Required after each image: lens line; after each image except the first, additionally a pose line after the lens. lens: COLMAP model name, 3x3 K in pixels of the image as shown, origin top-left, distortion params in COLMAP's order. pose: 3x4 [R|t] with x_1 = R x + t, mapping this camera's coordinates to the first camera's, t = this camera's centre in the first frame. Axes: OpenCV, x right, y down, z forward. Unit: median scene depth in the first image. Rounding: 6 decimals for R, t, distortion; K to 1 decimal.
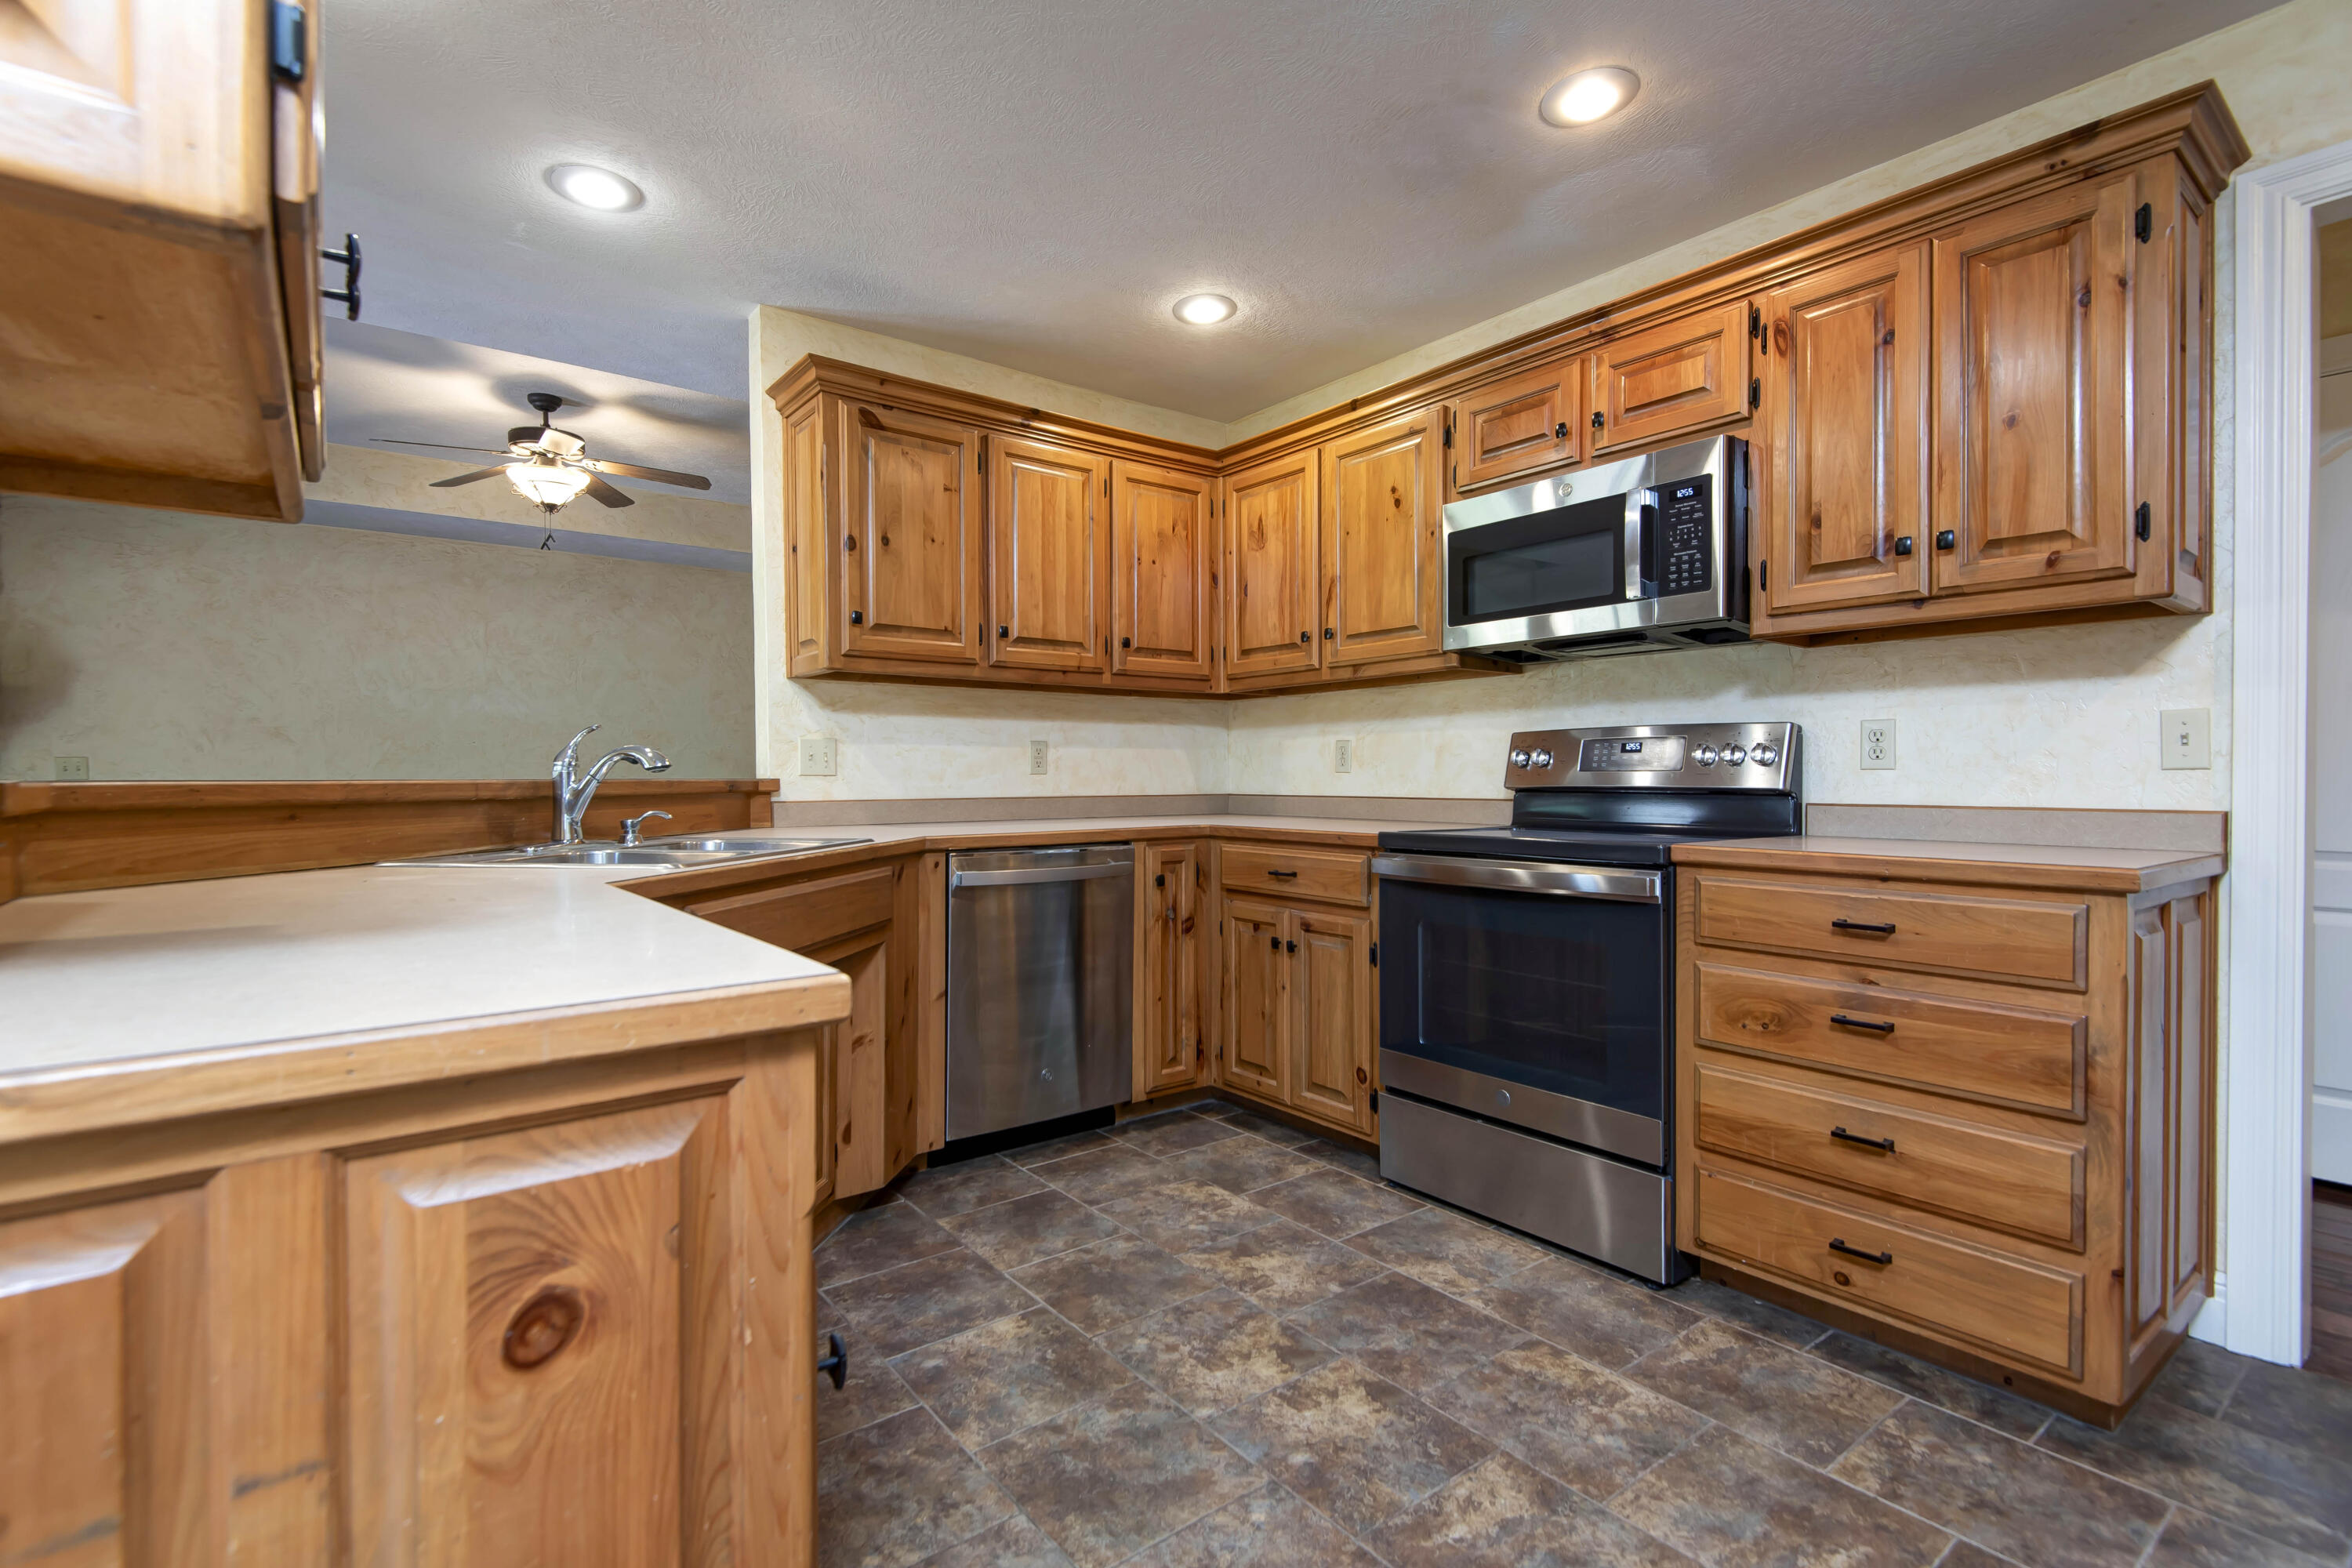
lens RADIAL K [[1076.0, 0, 1177.7], [0, 1076.0, 782.1], [0, 0, 1]] dist [0.010938, -0.002032]
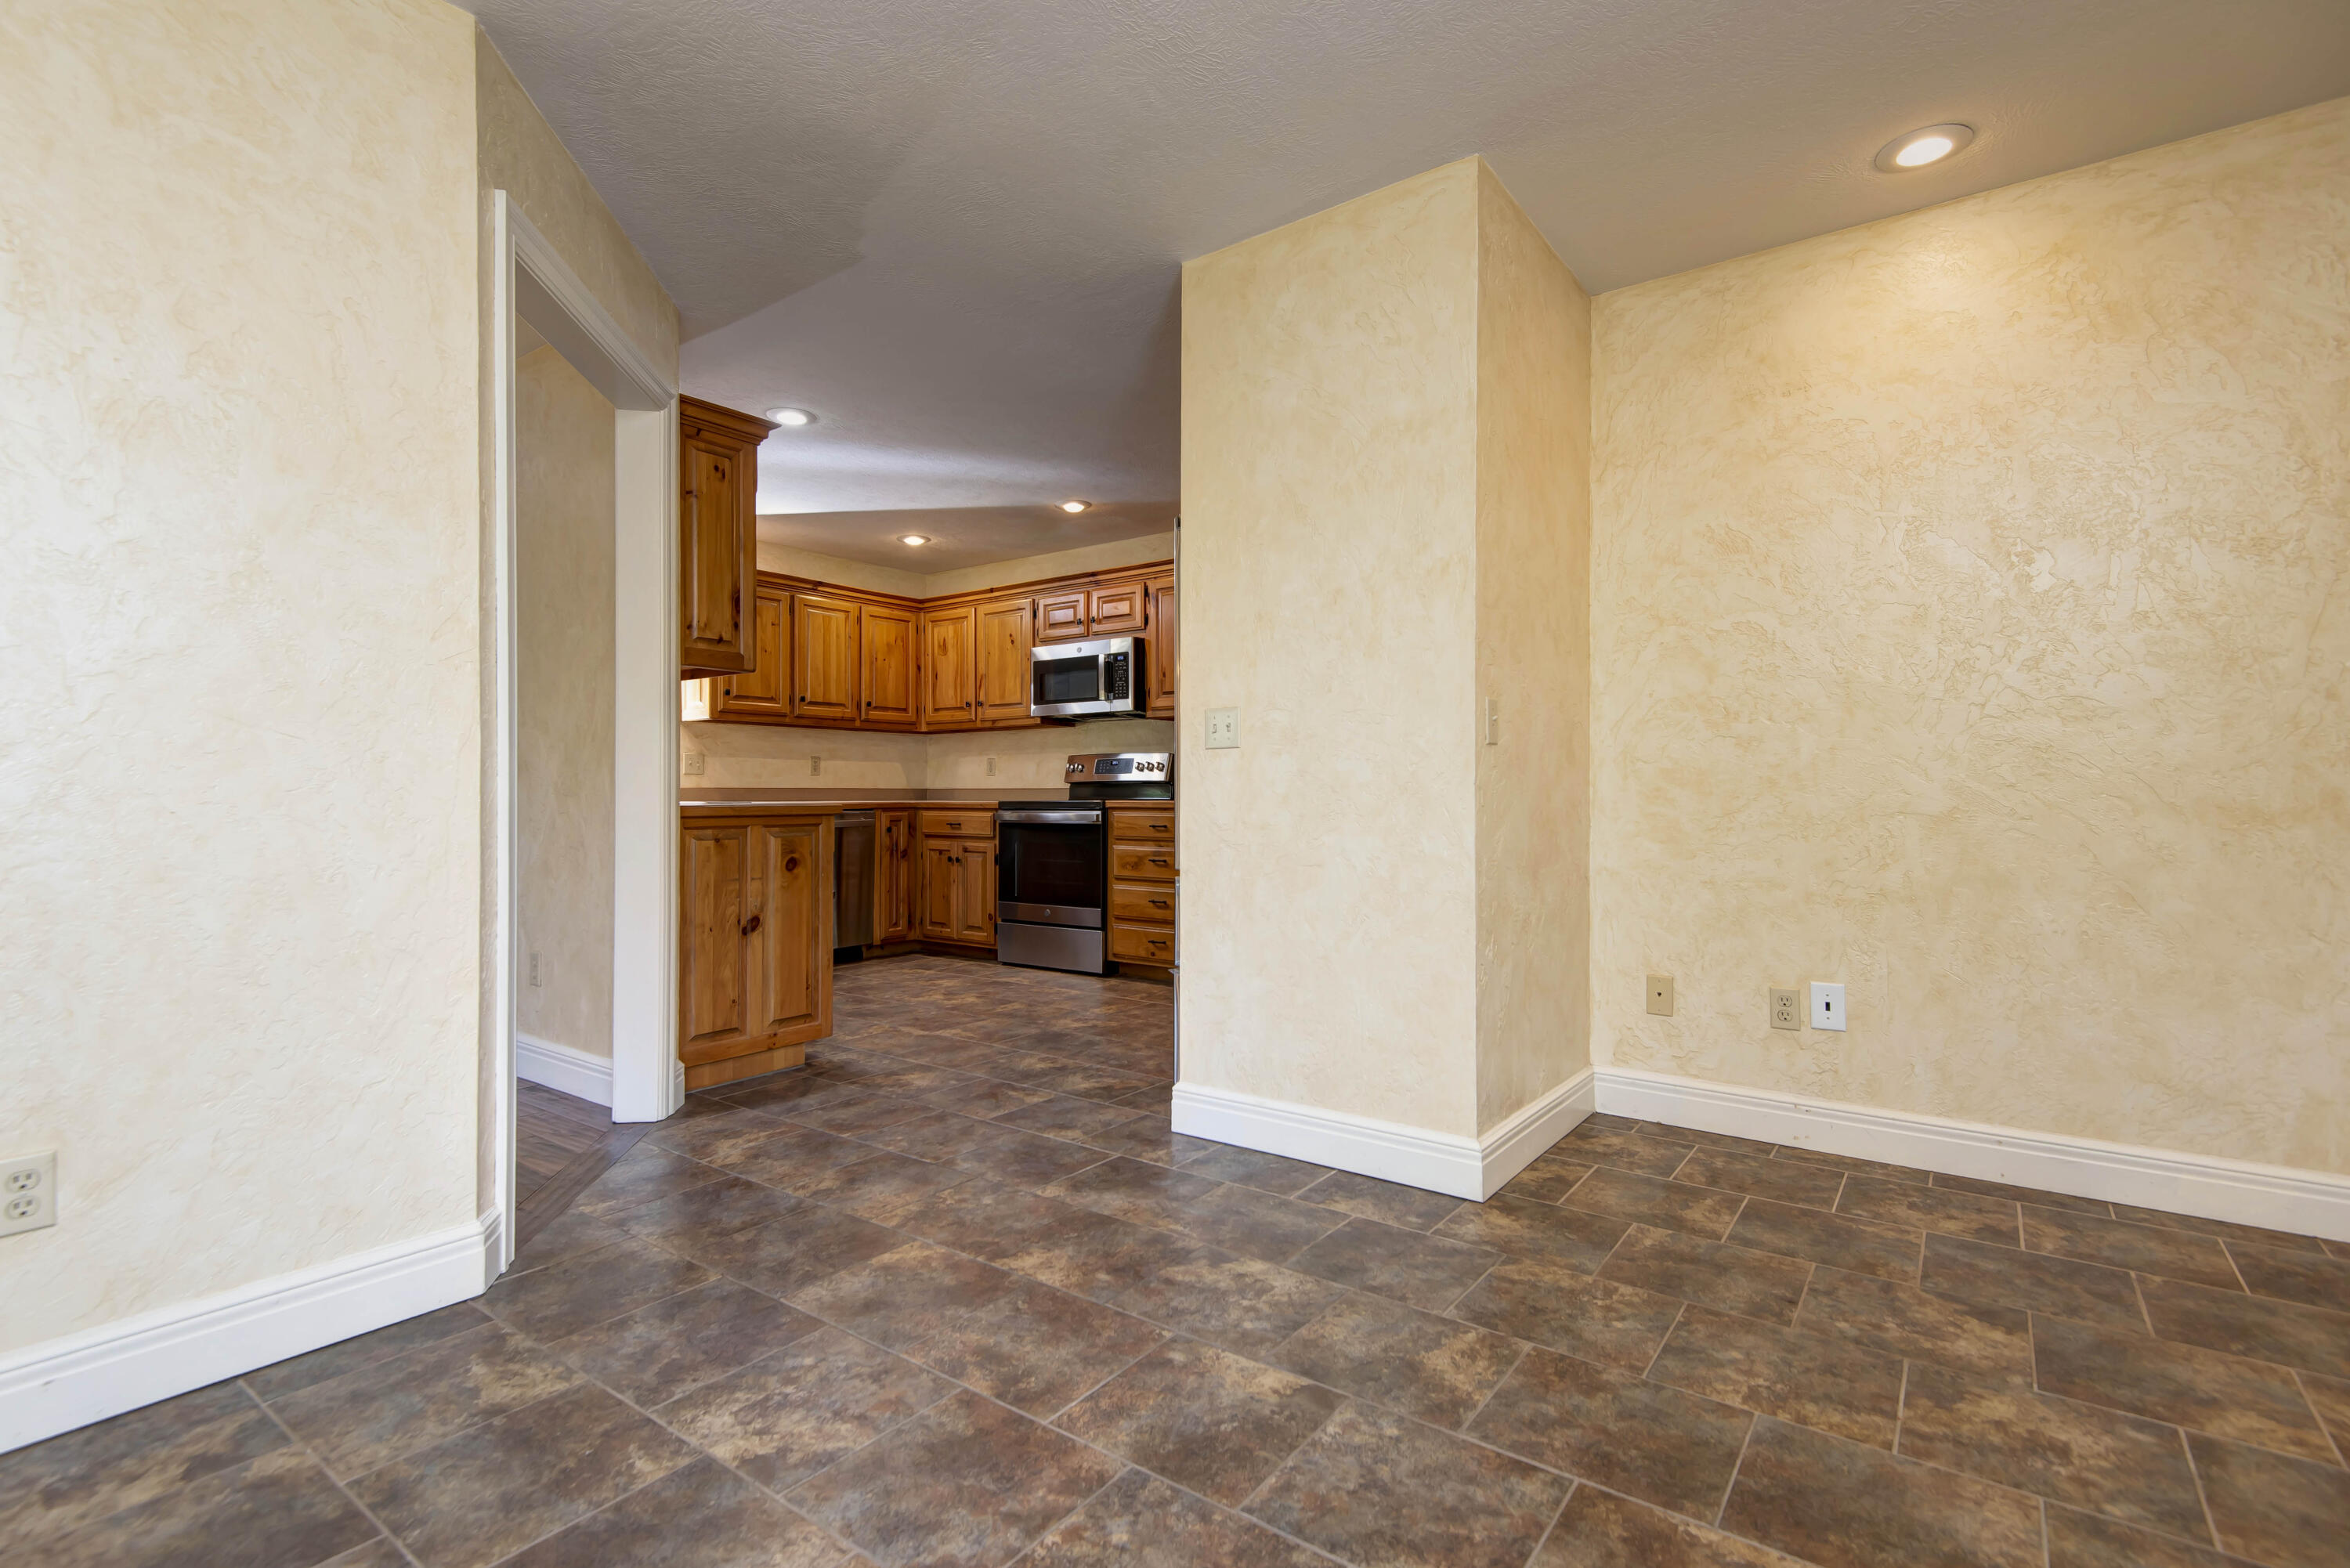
lens RADIAL K [[1075.0, 0, 1226.8], [0, 1075.0, 783.3], [0, 0, 1]] dist [0.010938, -0.002032]
pose [[0.951962, 0.003350, 0.306197, -0.030912], [0.001280, 0.999888, -0.014921, 0.037960], [-0.306213, 0.014596, 0.951851, -1.027310]]
